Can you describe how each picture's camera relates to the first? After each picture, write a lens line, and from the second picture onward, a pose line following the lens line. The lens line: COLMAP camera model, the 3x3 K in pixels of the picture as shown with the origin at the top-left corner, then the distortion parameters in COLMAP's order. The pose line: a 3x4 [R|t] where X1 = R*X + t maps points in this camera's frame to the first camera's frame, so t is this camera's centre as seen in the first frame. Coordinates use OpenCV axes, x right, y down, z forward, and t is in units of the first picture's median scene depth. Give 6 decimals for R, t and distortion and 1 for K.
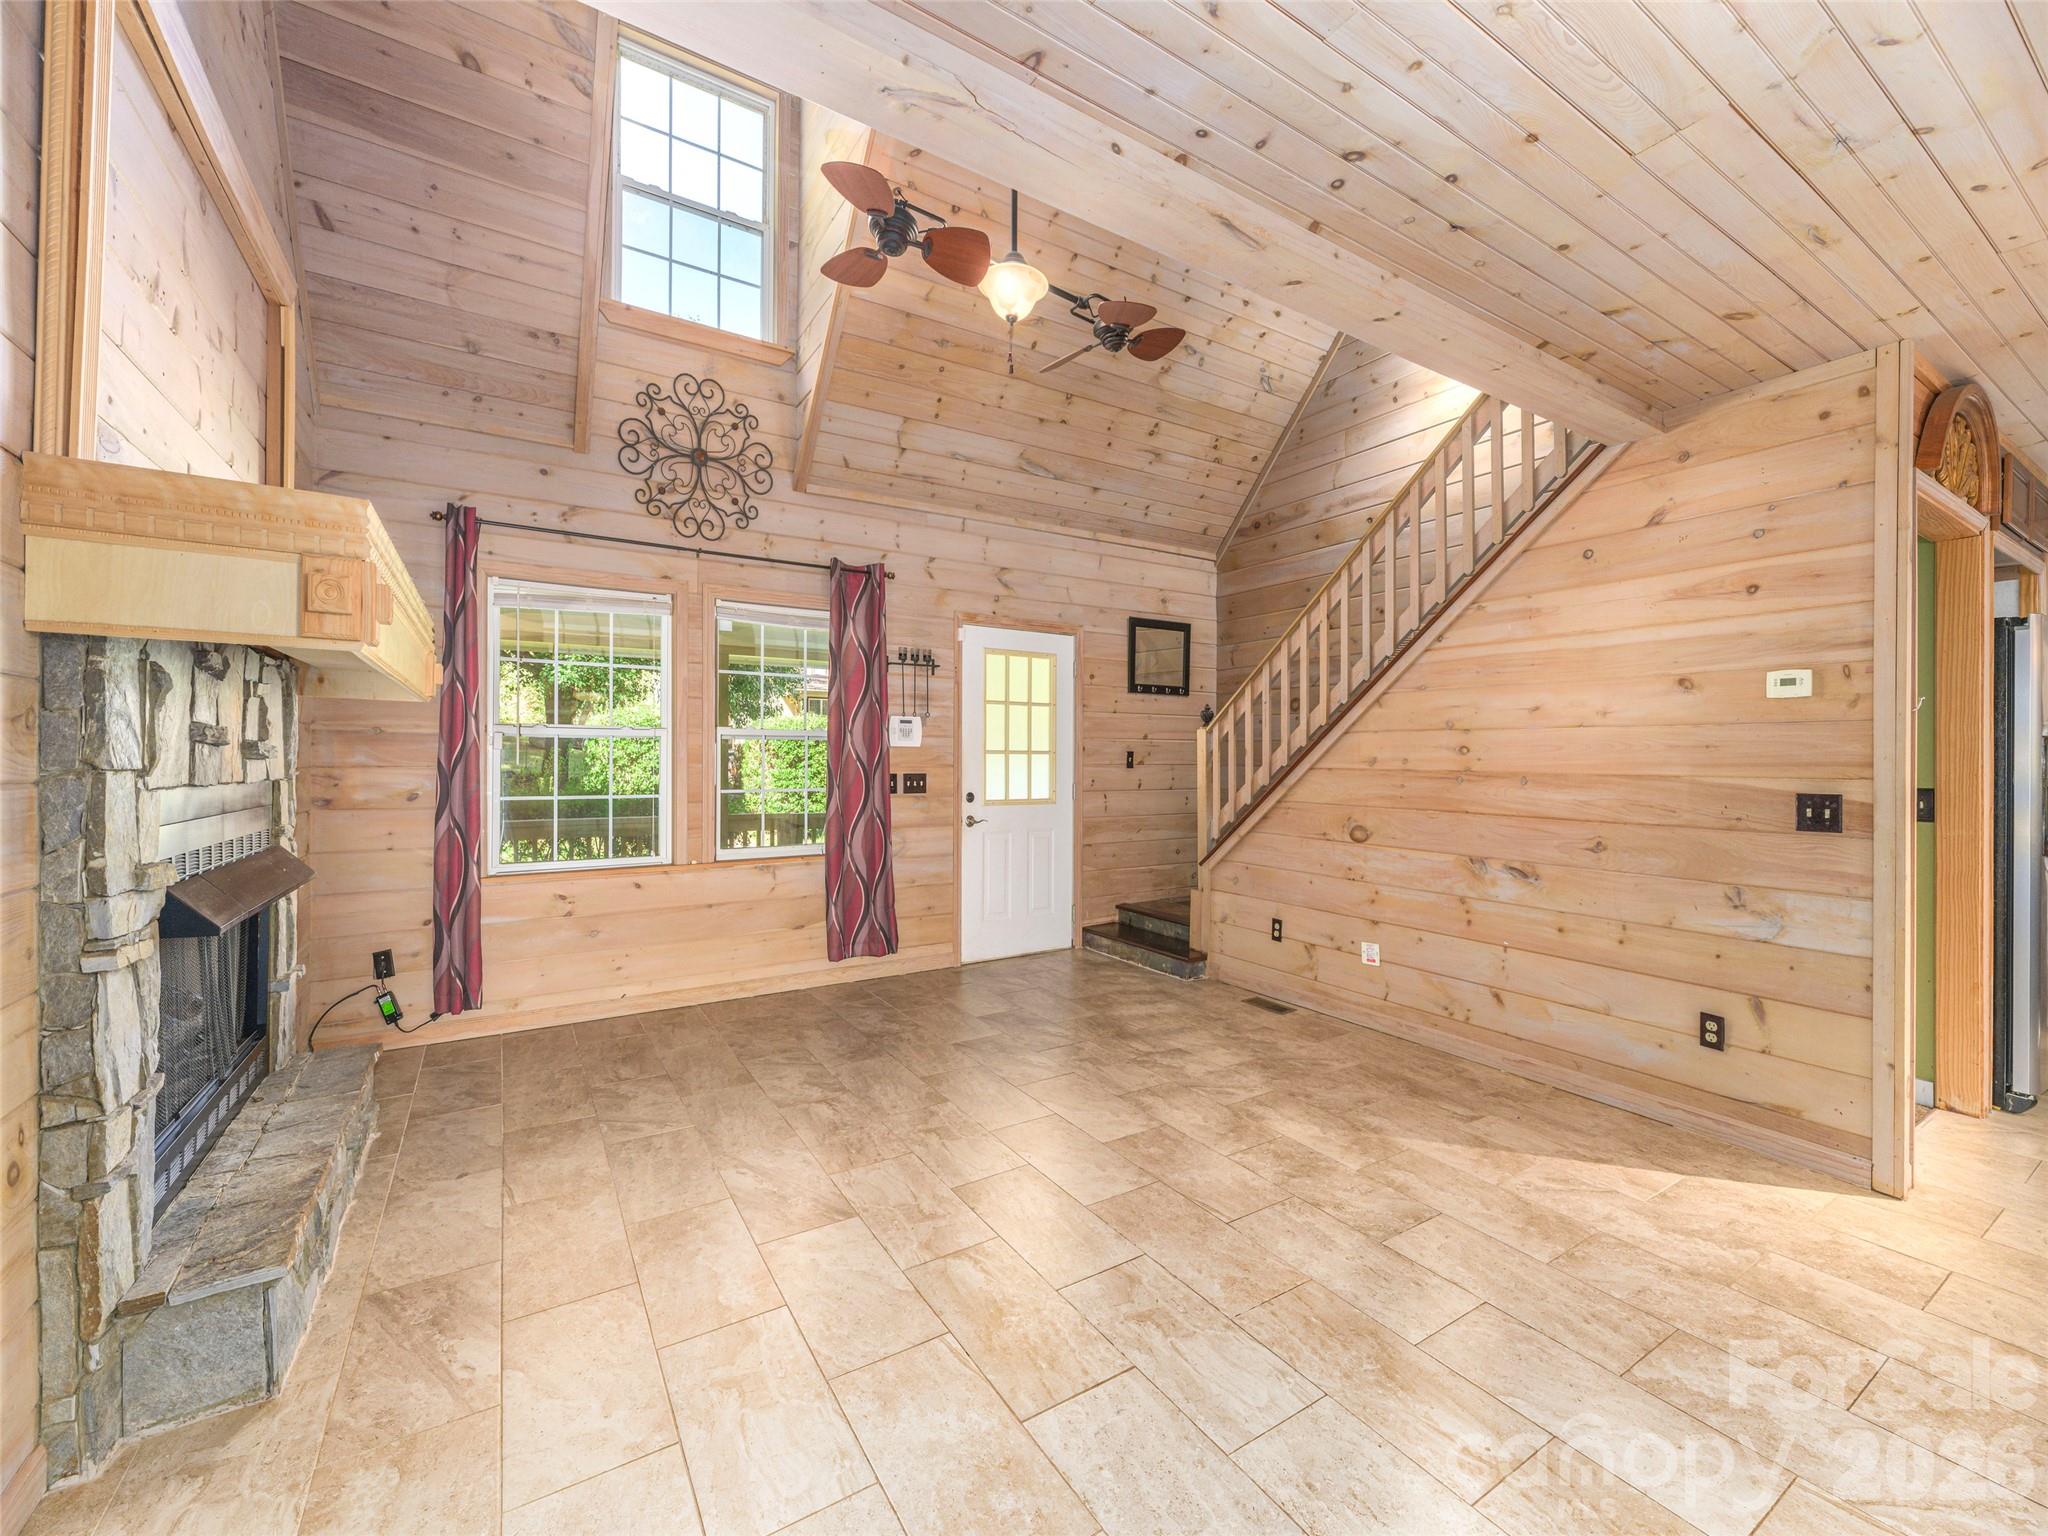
lens RADIAL K [[825.8, 0, 1025.7], [0, 825.8, 756.6], [0, 0, 1]] dist [-0.004273, 0.001706]
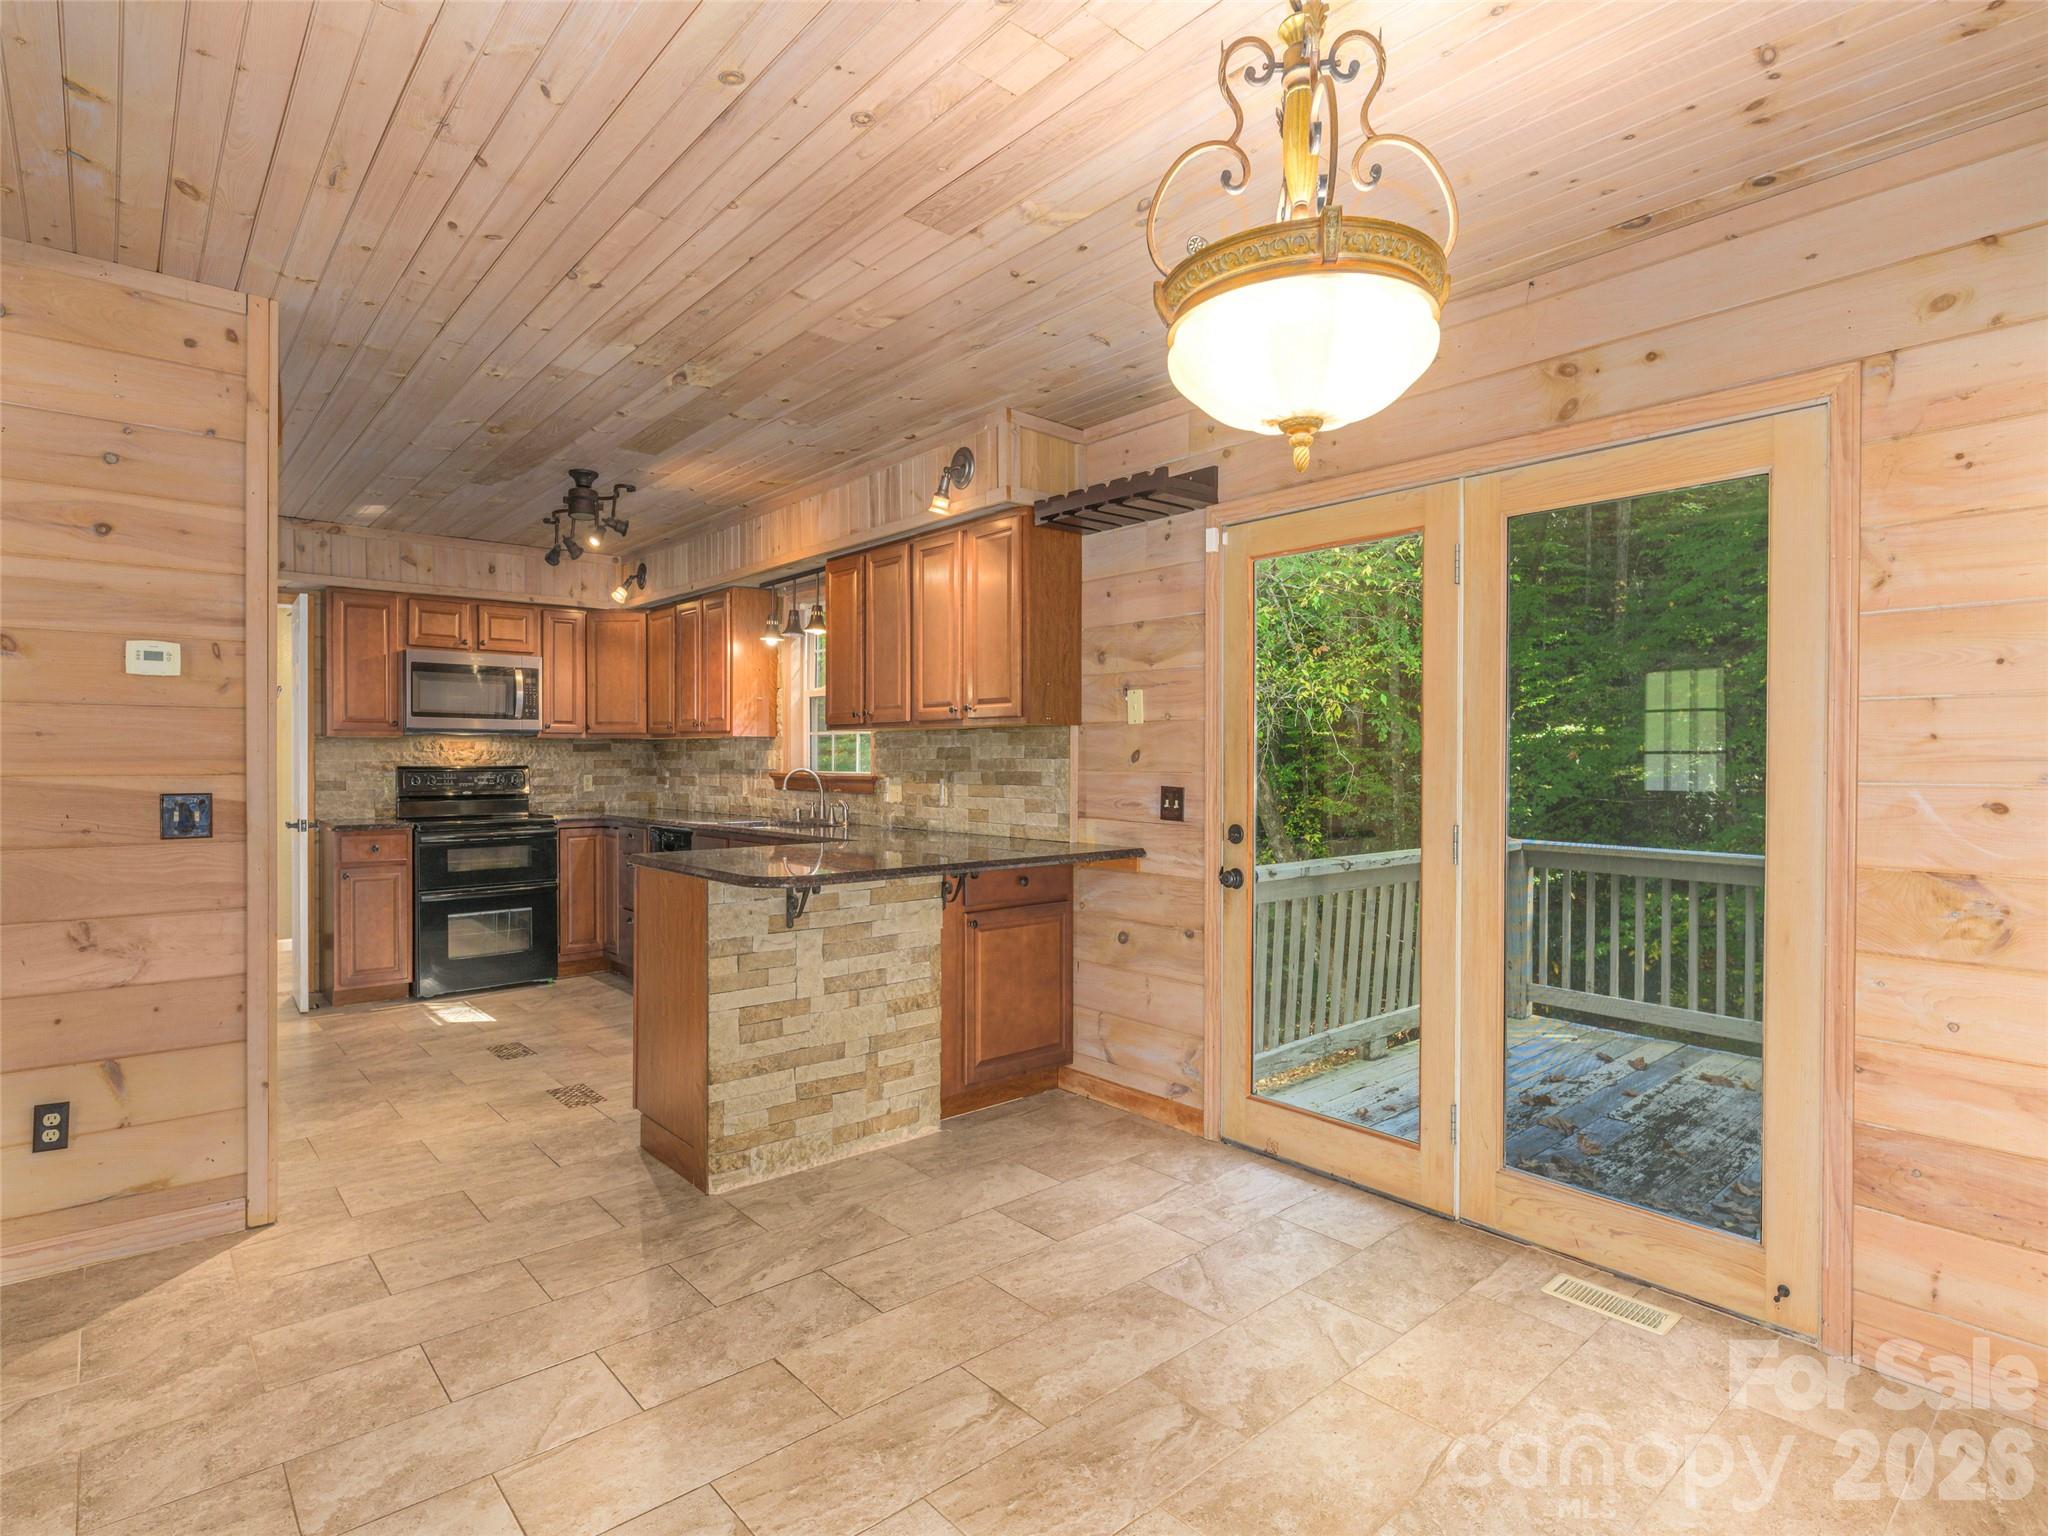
lens RADIAL K [[1065.0, 0, 1033.3], [0, 1065.0, 770.0], [0, 0, 1]] dist [-0.001923, -0.001397]
pose [[-0.161580, -0.016402, 0.986723, -0.189313], [-0.007777, 0.999852, 0.015346, -0.001584], [-0.986829, -0.005194, -0.161683, 0.251106]]
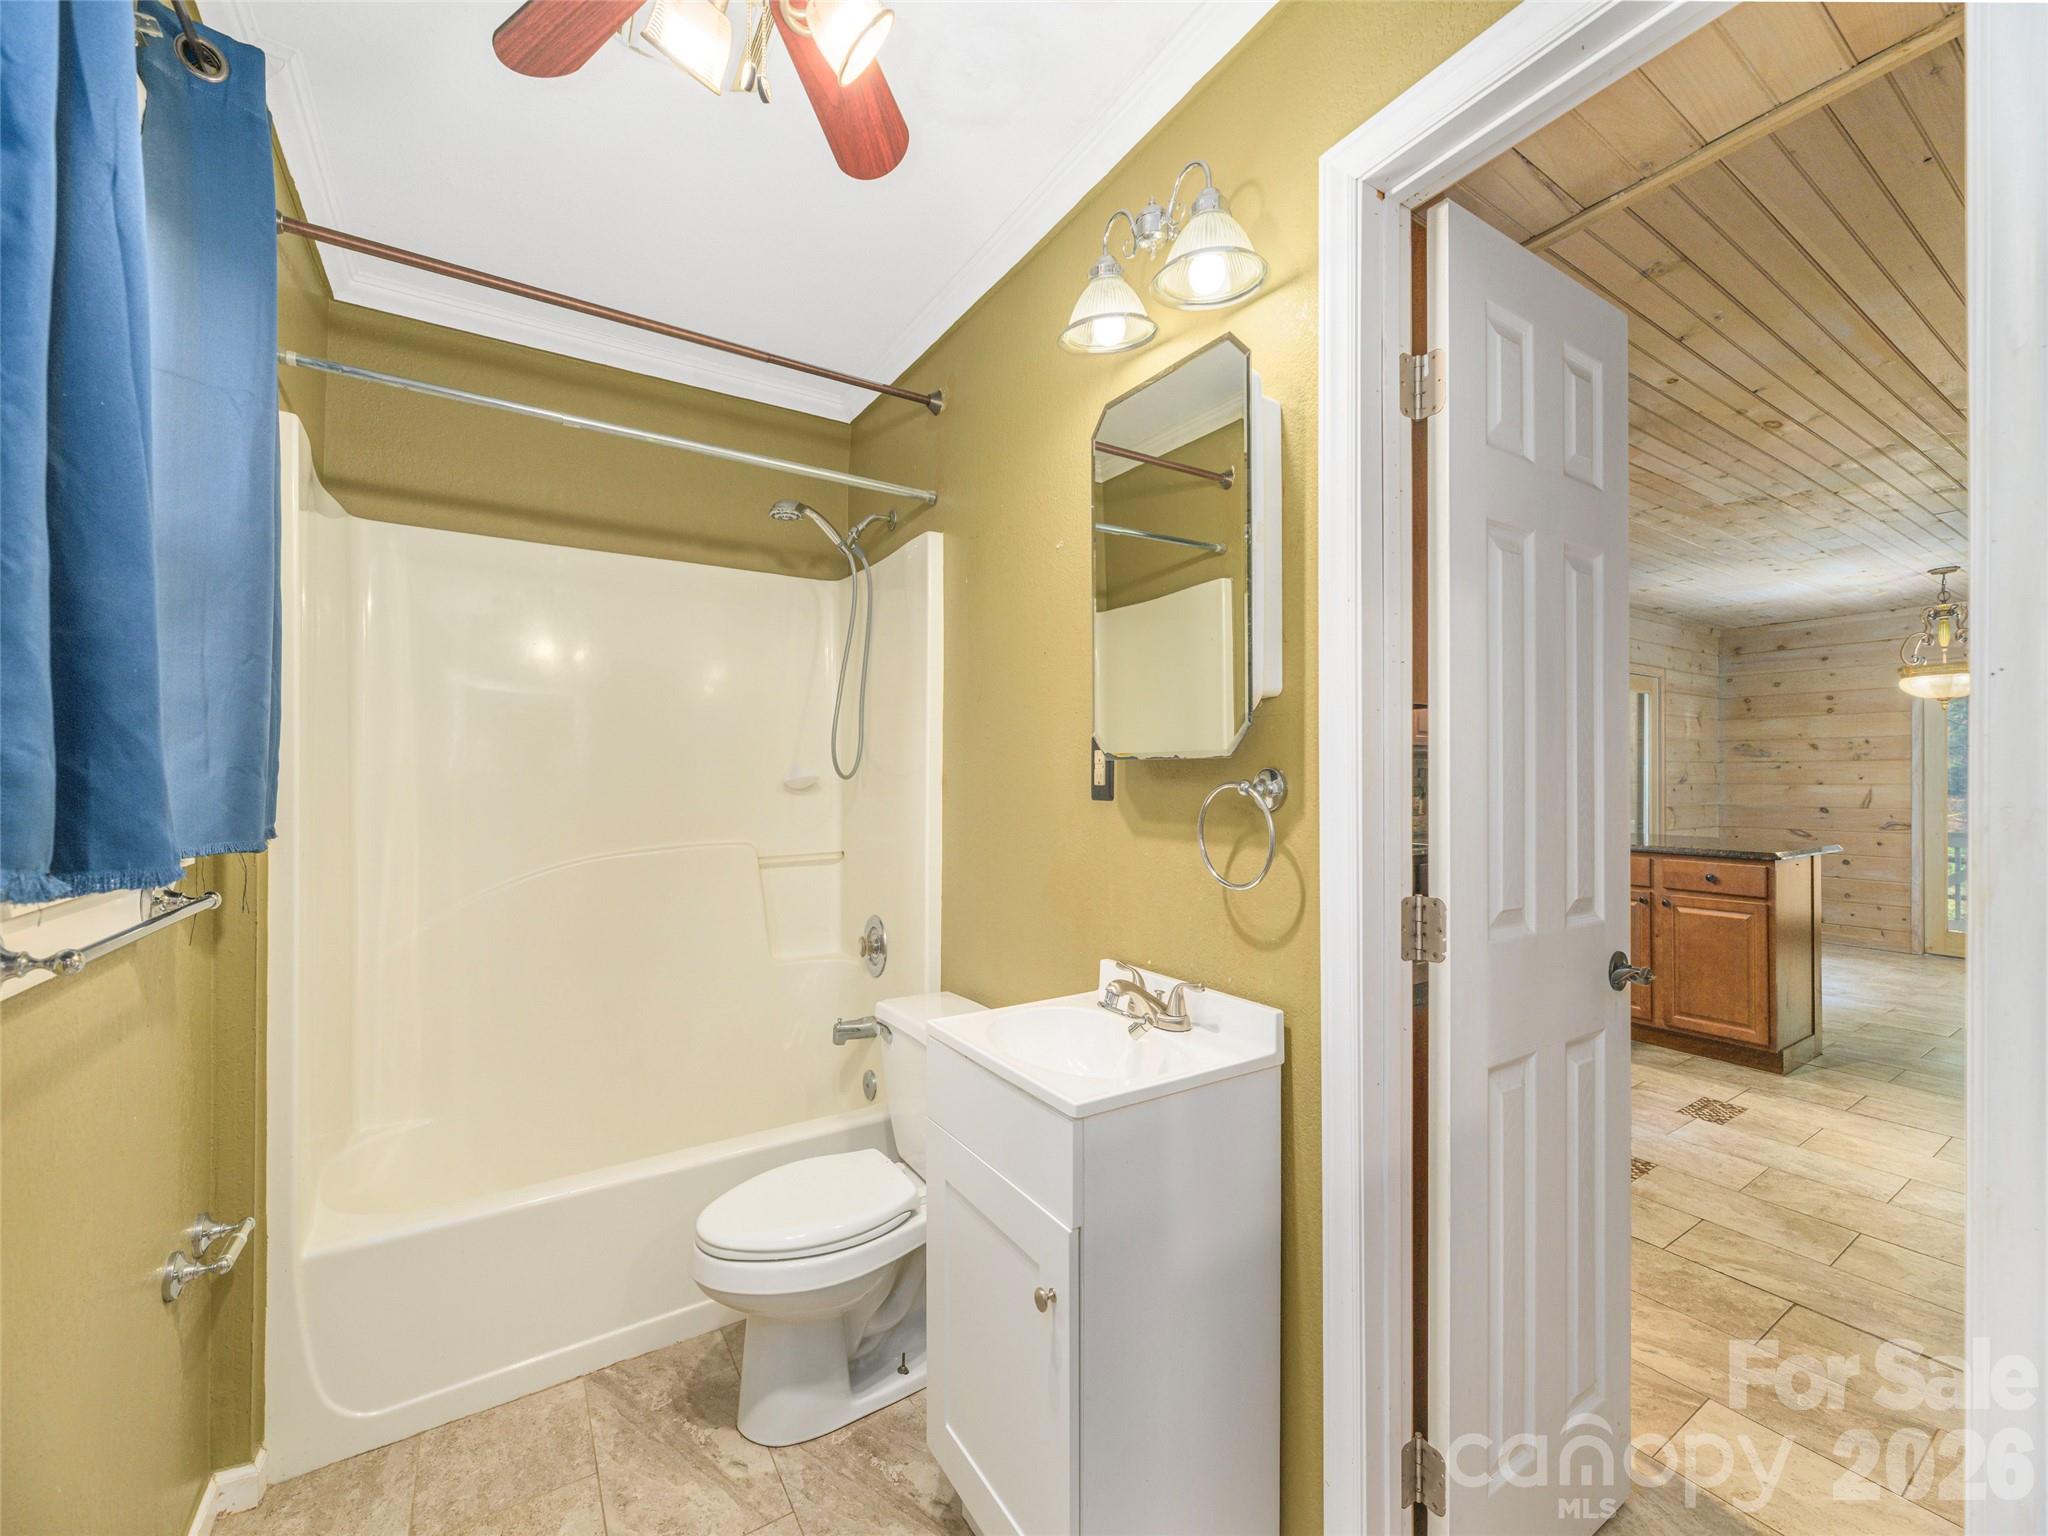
lens RADIAL K [[825.8, 0, 1029.5], [0, 825.8, 767.5], [0, 0, 1]] dist [-0.004273, 0.001706]
pose [[-0.999809, -0.010857, -0.016264, 1.902013], [-0.010583, 0.999802, -0.016865, 0.021477], [0.016444, -0.016690, -0.999725, 1.515669]]
